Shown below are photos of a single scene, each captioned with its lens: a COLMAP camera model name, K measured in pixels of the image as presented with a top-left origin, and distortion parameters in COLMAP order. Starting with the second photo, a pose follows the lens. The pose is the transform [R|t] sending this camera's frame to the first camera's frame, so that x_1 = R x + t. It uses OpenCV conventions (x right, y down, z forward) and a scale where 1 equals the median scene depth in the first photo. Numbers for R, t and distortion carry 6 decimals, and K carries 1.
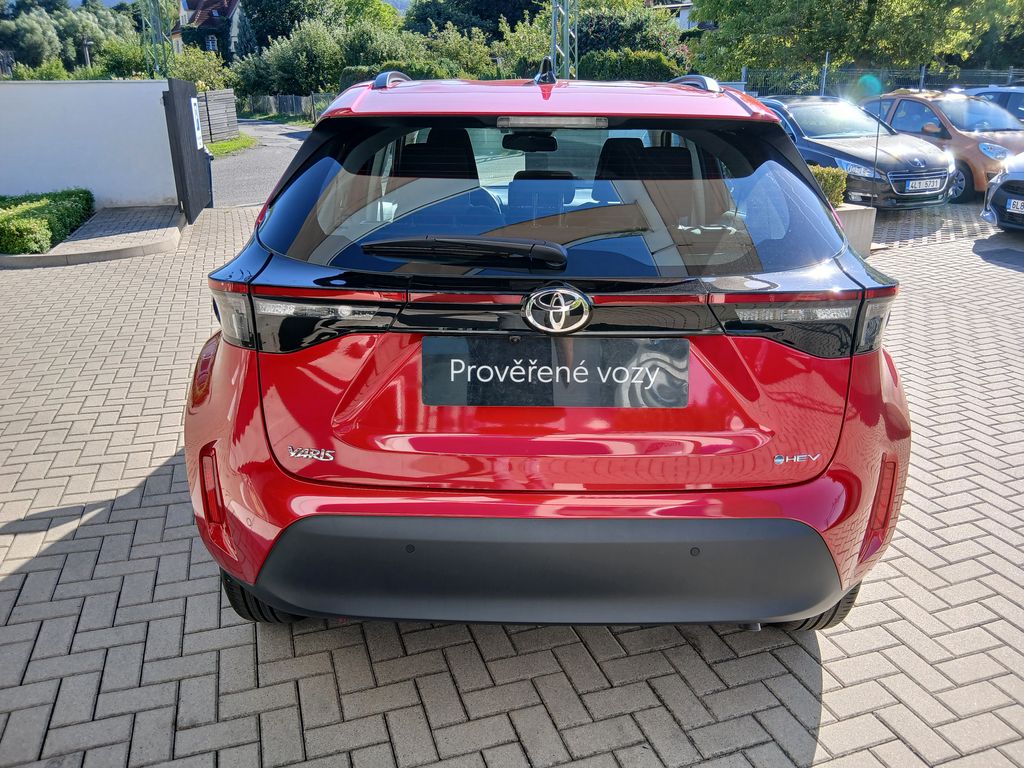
lens RADIAL K [[776.8, 0, 512.0], [0, 776.8, 384.0], [0, 0, 1]] dist [0.060229, -0.106239]
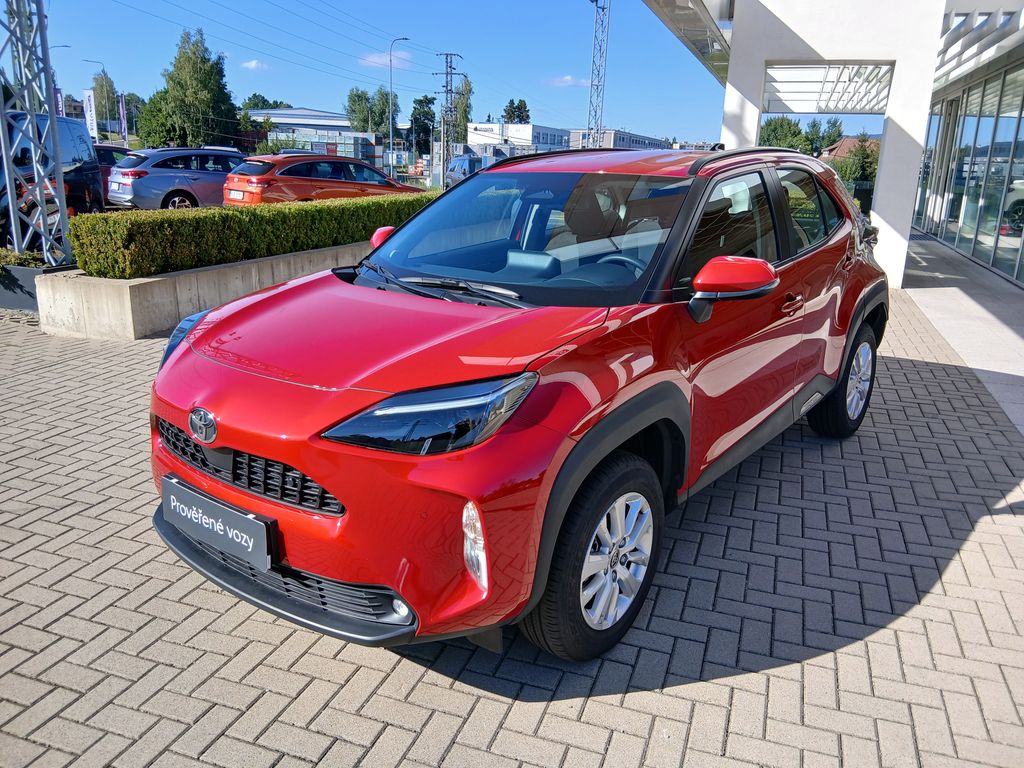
lens RADIAL K [[776.8, 0, 512.0], [0, 776.8, 384.0], [0, 0, 1]] dist [0.060229, -0.106239]
pose [[-0.780988, -0.183167, 0.597083, -0.057338], [0.191118, 0.840073, 0.507692, -0.067261], [-0.594586, 0.510615, -0.621080, 0.190008]]
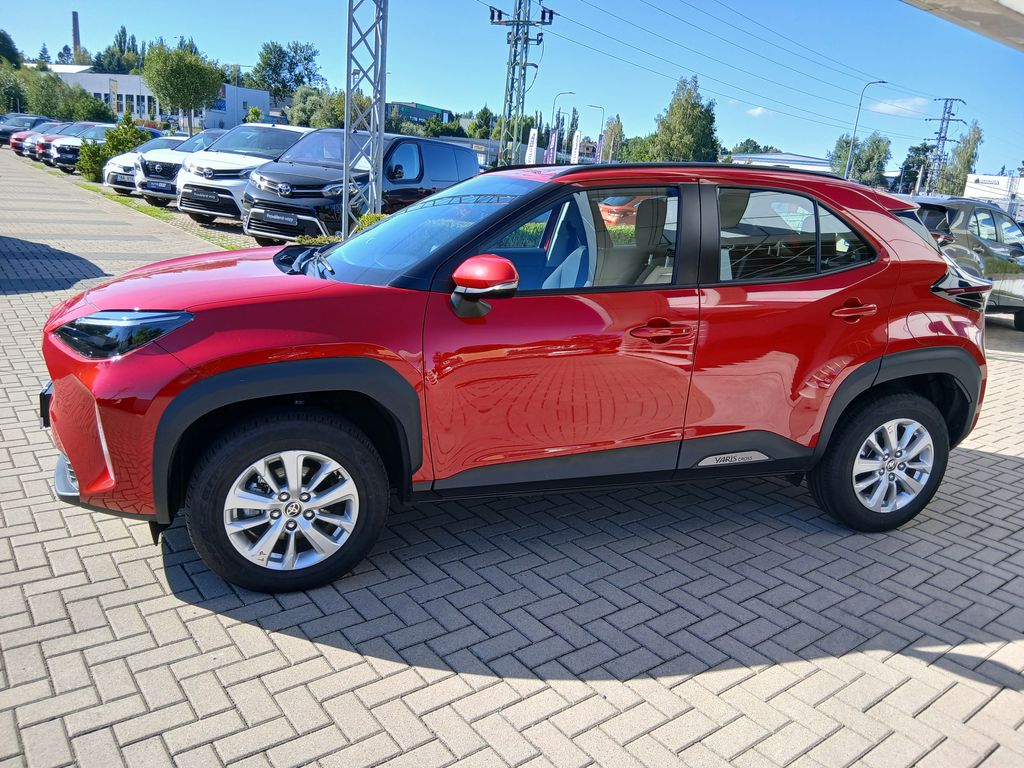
lens RADIAL K [[762.7, 0, 512.0], [0, 762.7, 384.0], [0, 0, 1]] dist [0.096267, -0.151309]
pose [[-0.308493, -0.263294, 0.914061, -0.100708], [0.243401, 0.907089, 0.343433, -0.047530], [-0.919559, 0.328430, -0.215744, 0.138587]]
